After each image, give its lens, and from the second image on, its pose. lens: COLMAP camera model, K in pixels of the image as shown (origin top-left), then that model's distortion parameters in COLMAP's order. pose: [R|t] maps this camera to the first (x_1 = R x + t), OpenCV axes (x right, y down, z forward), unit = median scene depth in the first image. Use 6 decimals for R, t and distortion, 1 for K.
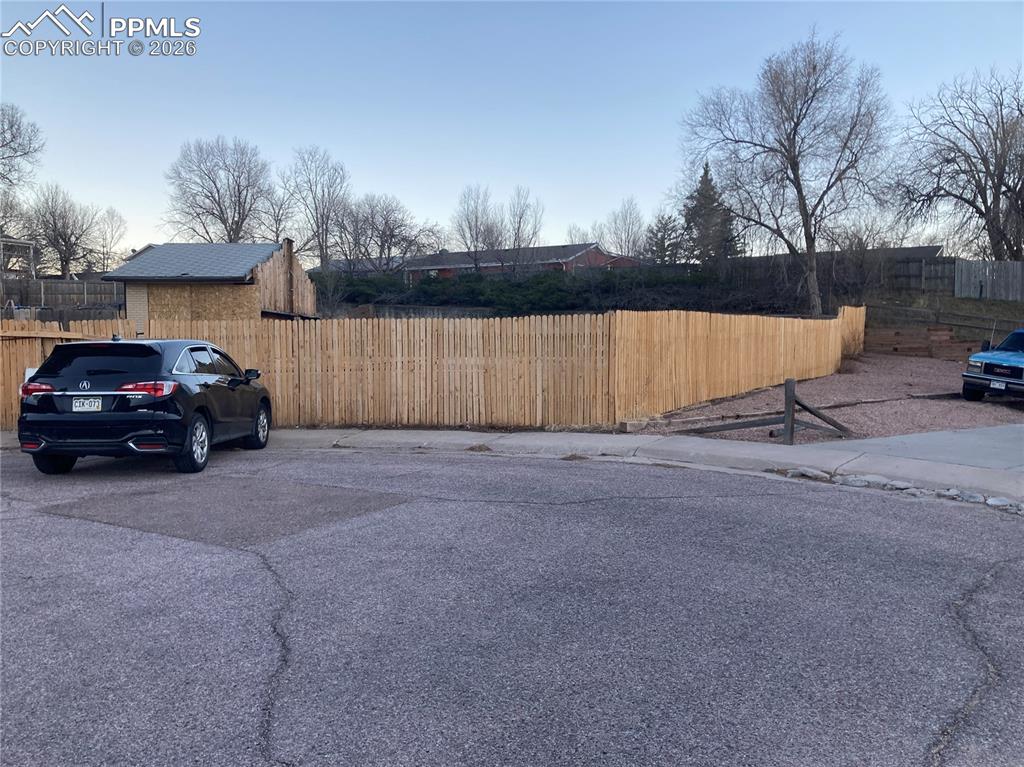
lens RADIAL K [[824.8, 0, 512.0], [0, 824.8, 383.5], [0, 0, 1]] dist [-0.009549, 0.042648]
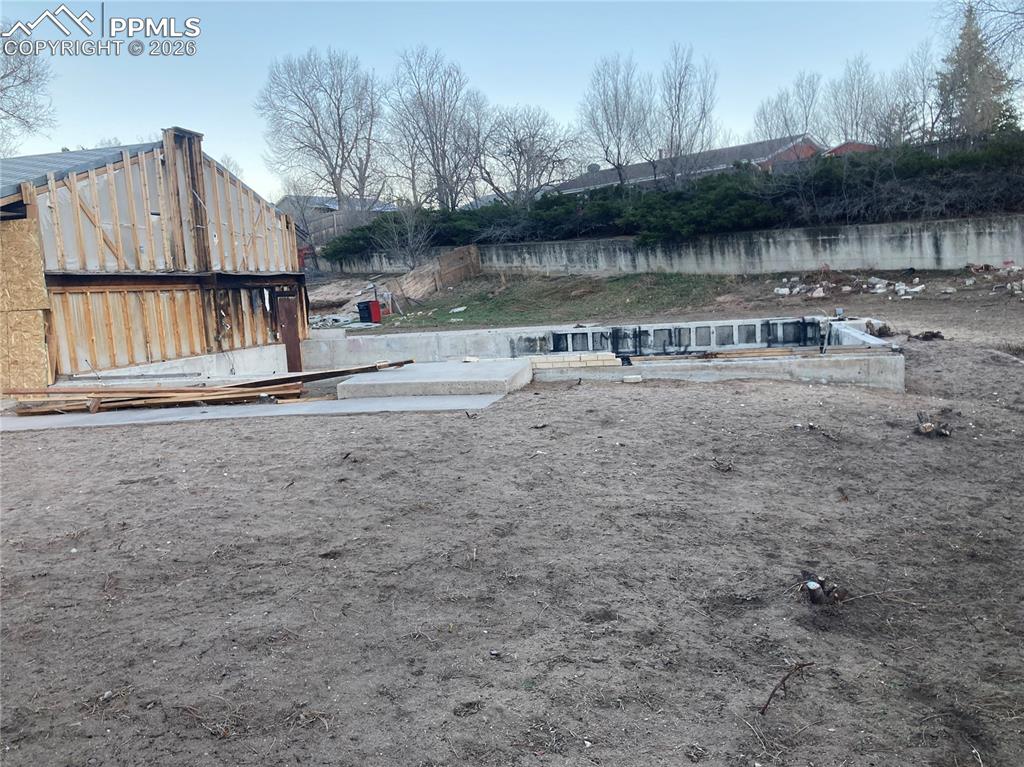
lens RADIAL K [[875.8, 0, 512.0], [0, 875.8, 383.5], [0, 0, 1]] dist [0.000932, 0.009398]
pose [[0.972073, -0.037354, -0.231687, 0.083666], [0.052184, 0.996939, 0.058215, -0.054811], [0.228803, -0.068679, 0.971047, 0.758120]]
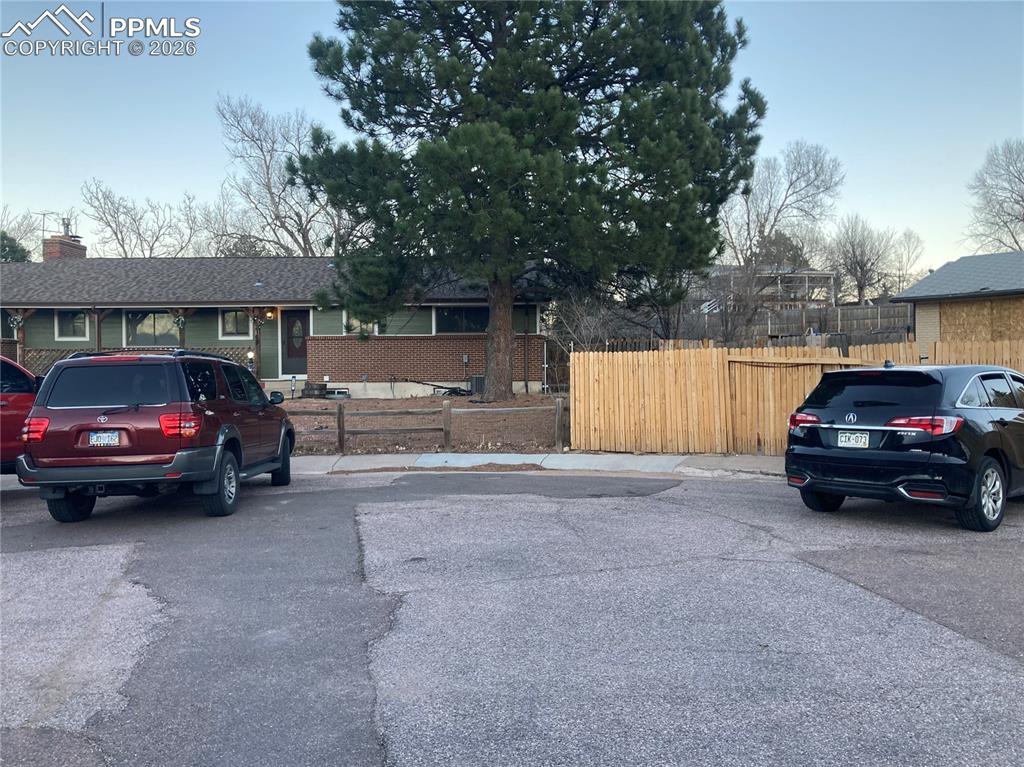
lens RADIAL K [[824.8, 0, 512.0], [0, 824.8, 383.5], [0, 0, 1]] dist [-0.009549, 0.042648]
pose [[0.621565, 0.006805, -0.783333, -0.030573], [-0.028872, 0.999482, -0.014227, -0.007463], [0.782830, 0.031460, 0.621440, 0.100114]]
